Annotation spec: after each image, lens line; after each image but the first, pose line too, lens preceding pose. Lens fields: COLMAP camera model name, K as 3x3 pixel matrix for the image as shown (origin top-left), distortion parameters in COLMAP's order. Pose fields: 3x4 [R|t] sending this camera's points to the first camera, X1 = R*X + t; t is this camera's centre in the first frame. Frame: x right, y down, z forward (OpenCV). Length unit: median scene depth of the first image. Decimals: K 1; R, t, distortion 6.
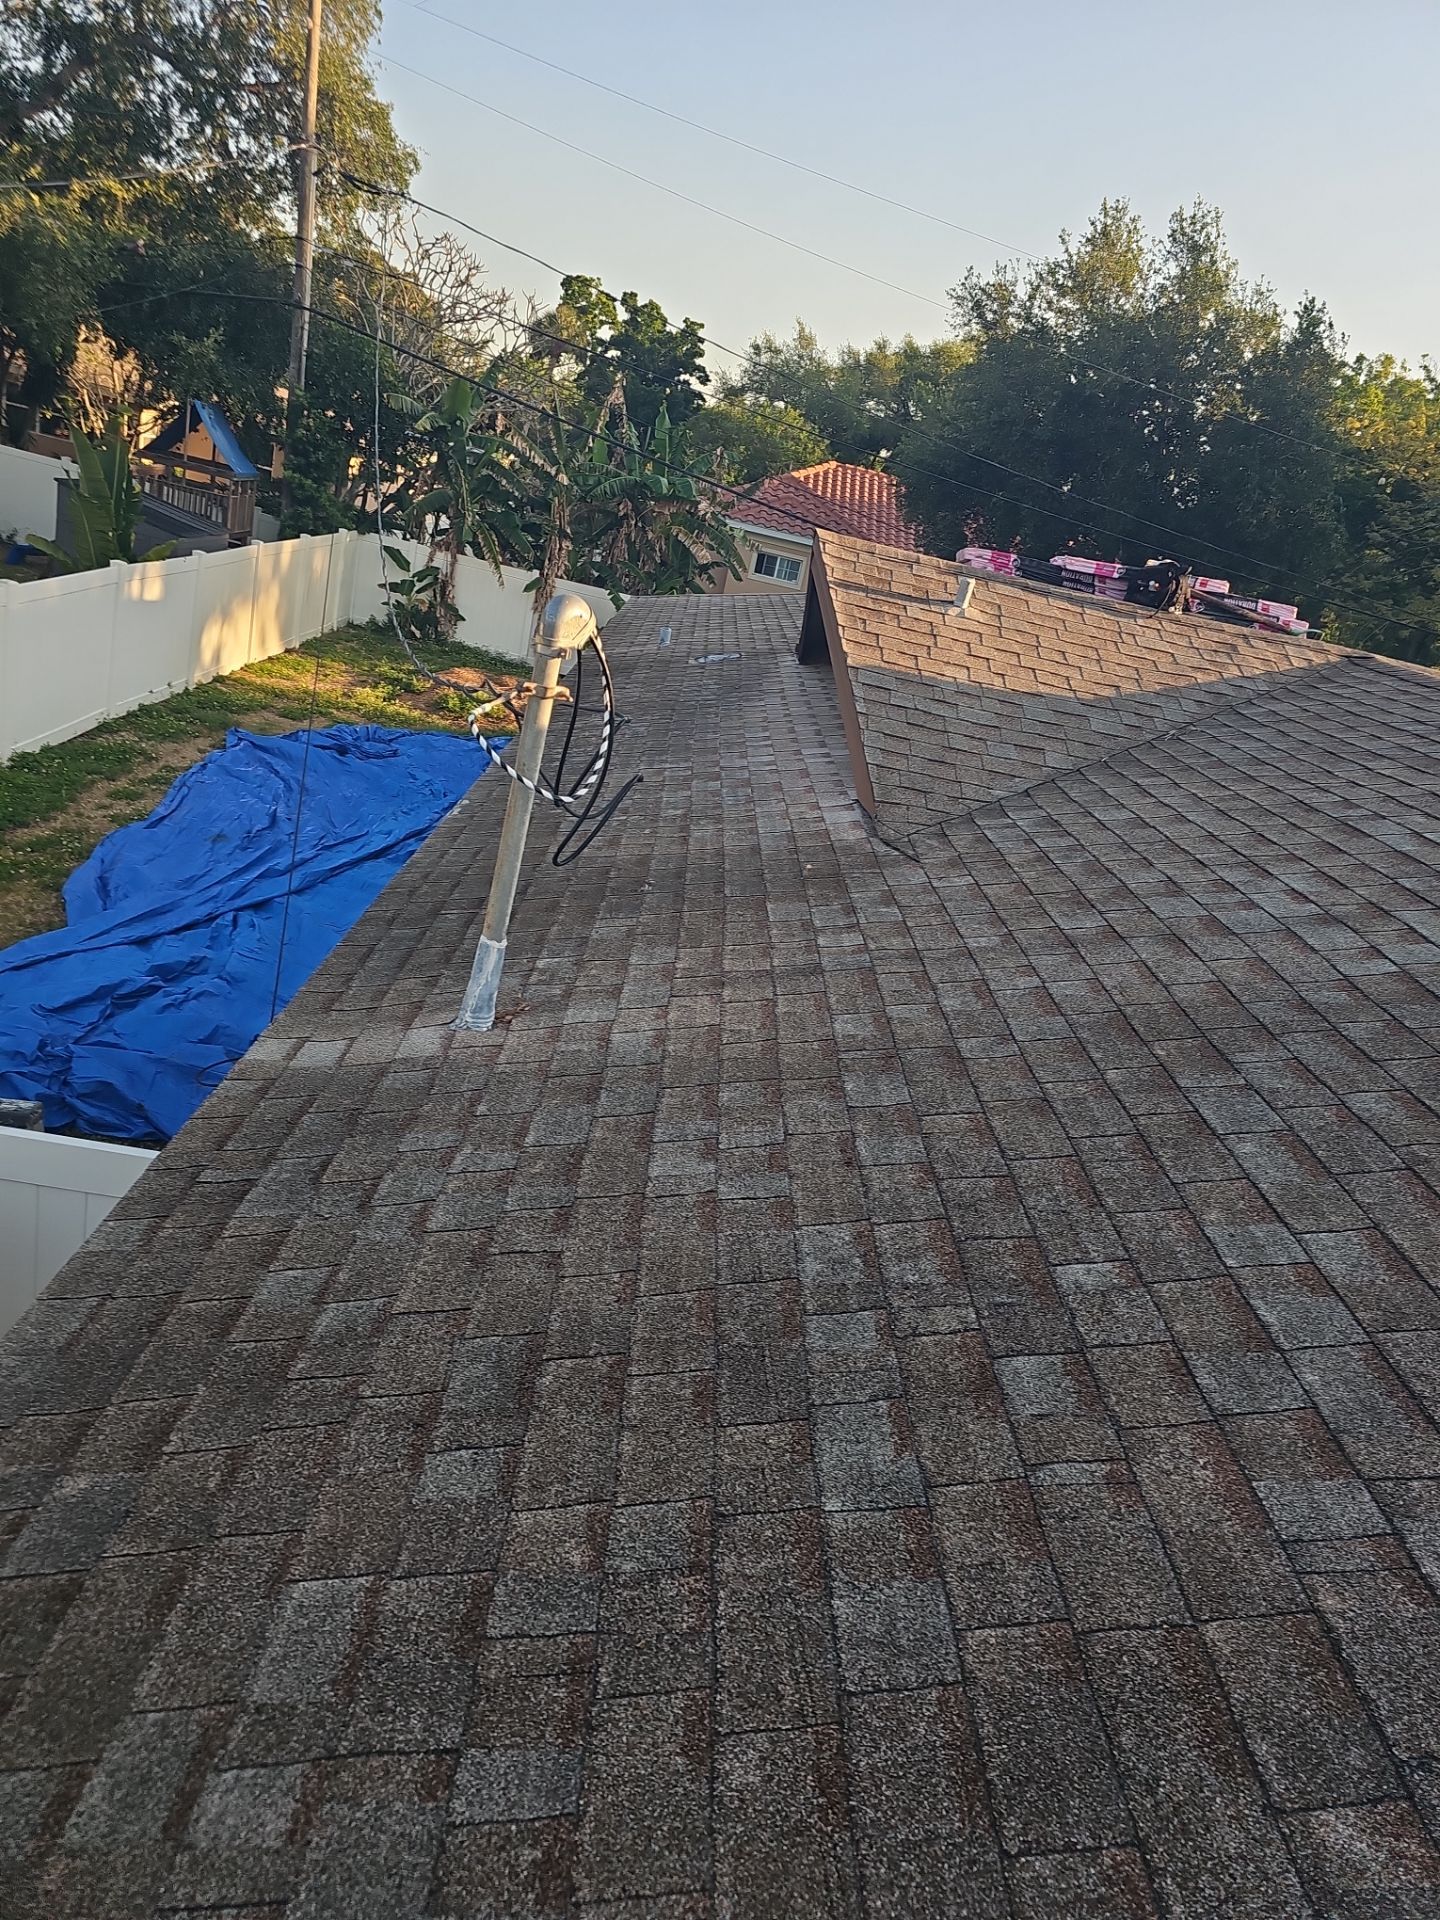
lens RADIAL K [[1222.6, 0, 725.4], [0, 1222.6, 923.4], [0, 0, 1]] dist [0.056855, -0.056354]
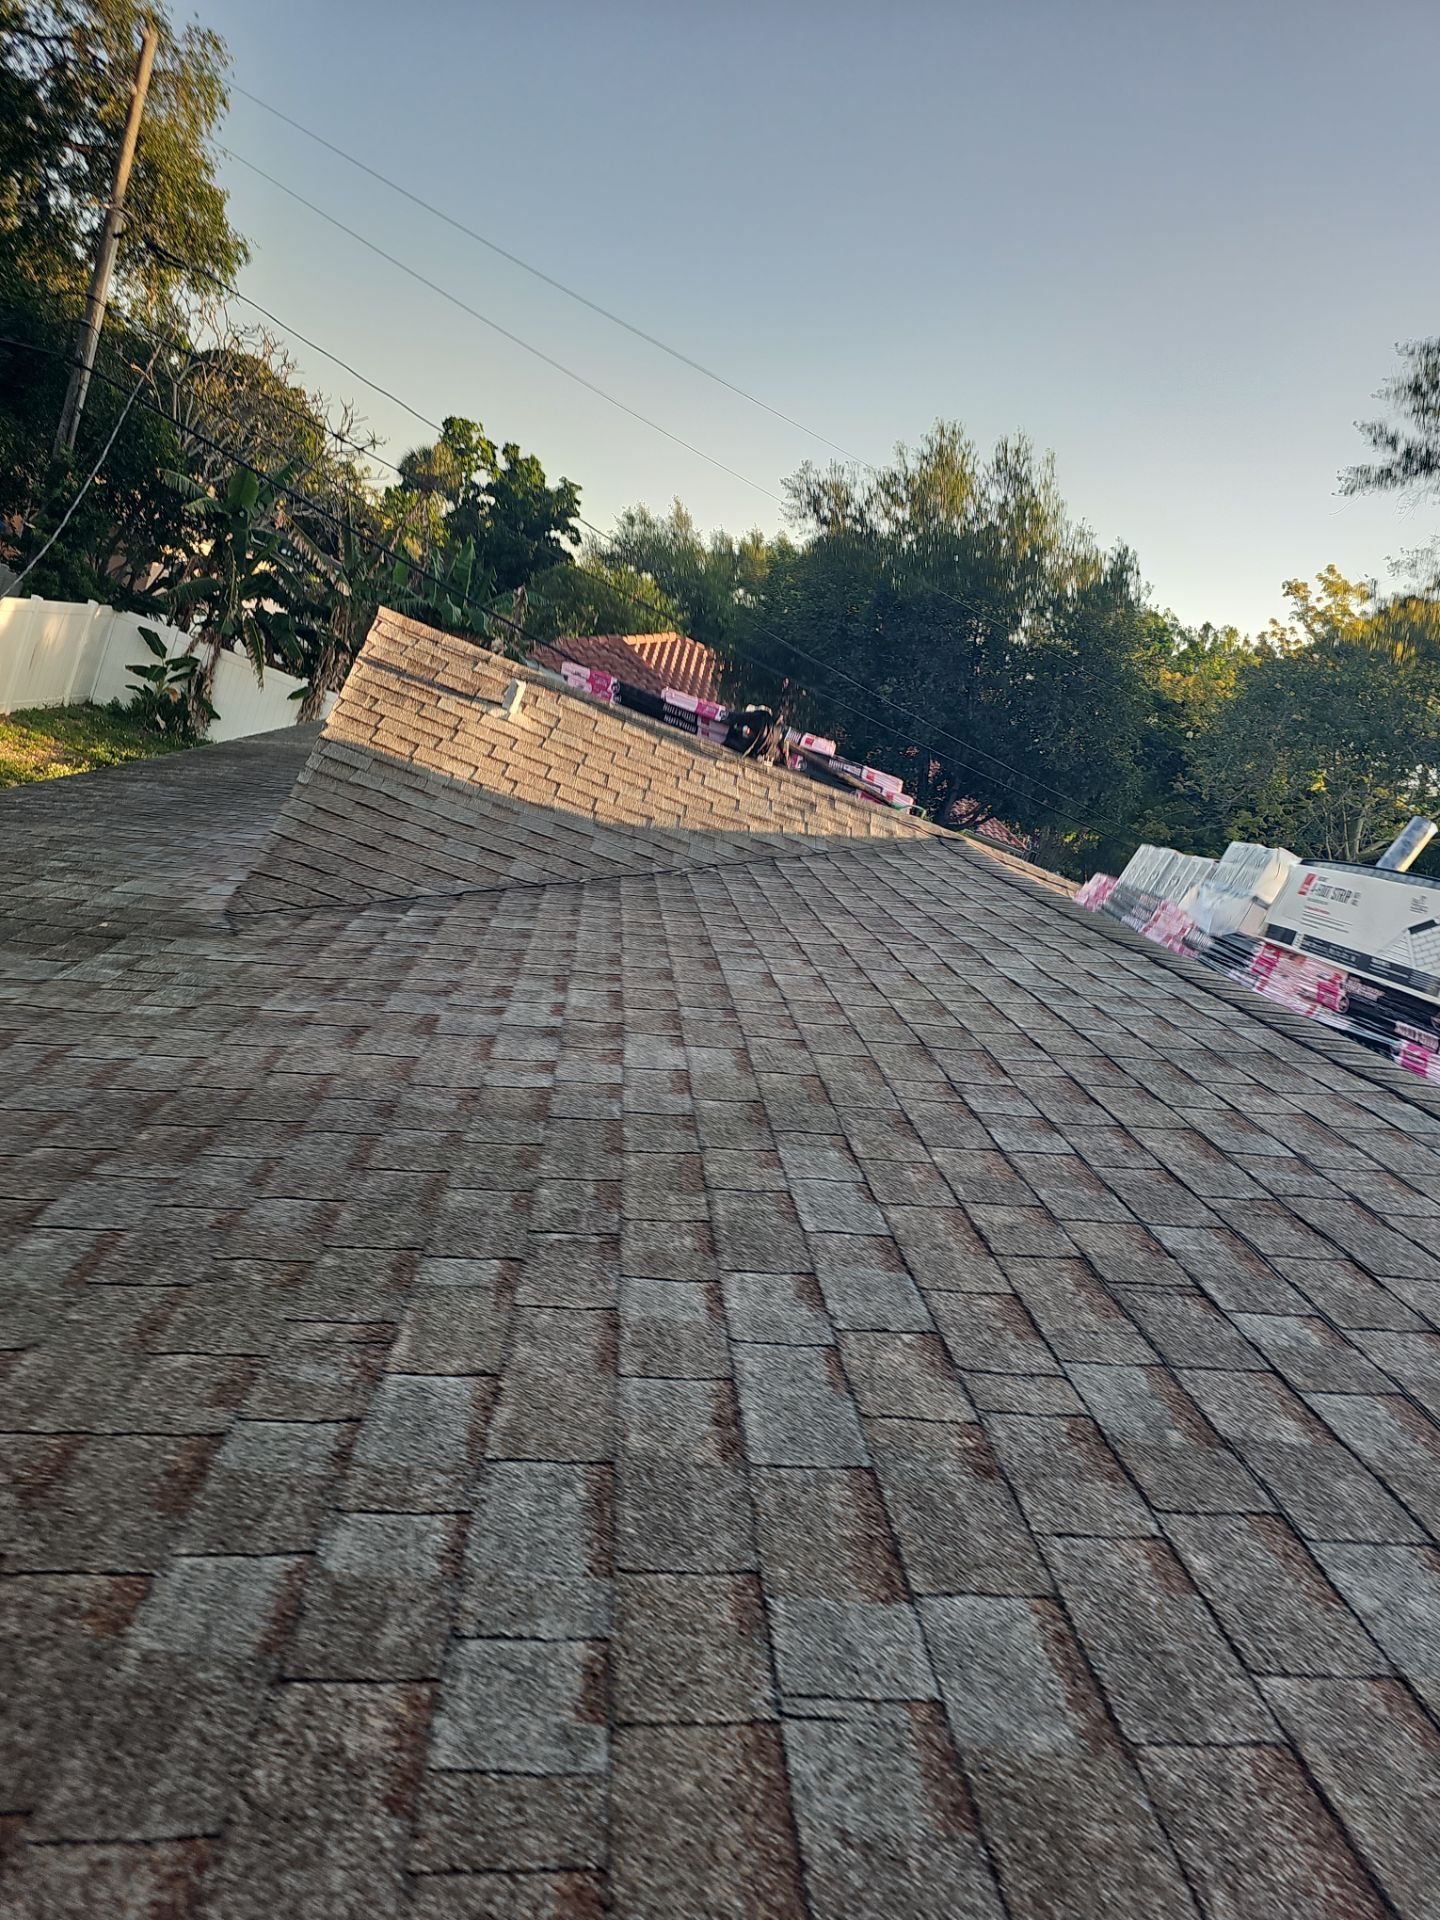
lens RADIAL K [[1286.0, 0, 719.6], [0, 1286.0, 969.1], [0, 0, 1]] dist [0.056947, -0.050329]
pose [[0.986408, 0.139561, 0.086731, 0.102543], [-0.128393, 0.984041, -0.123199, 0.009428], [-0.102540, 0.110389, 0.988585, 0.024025]]
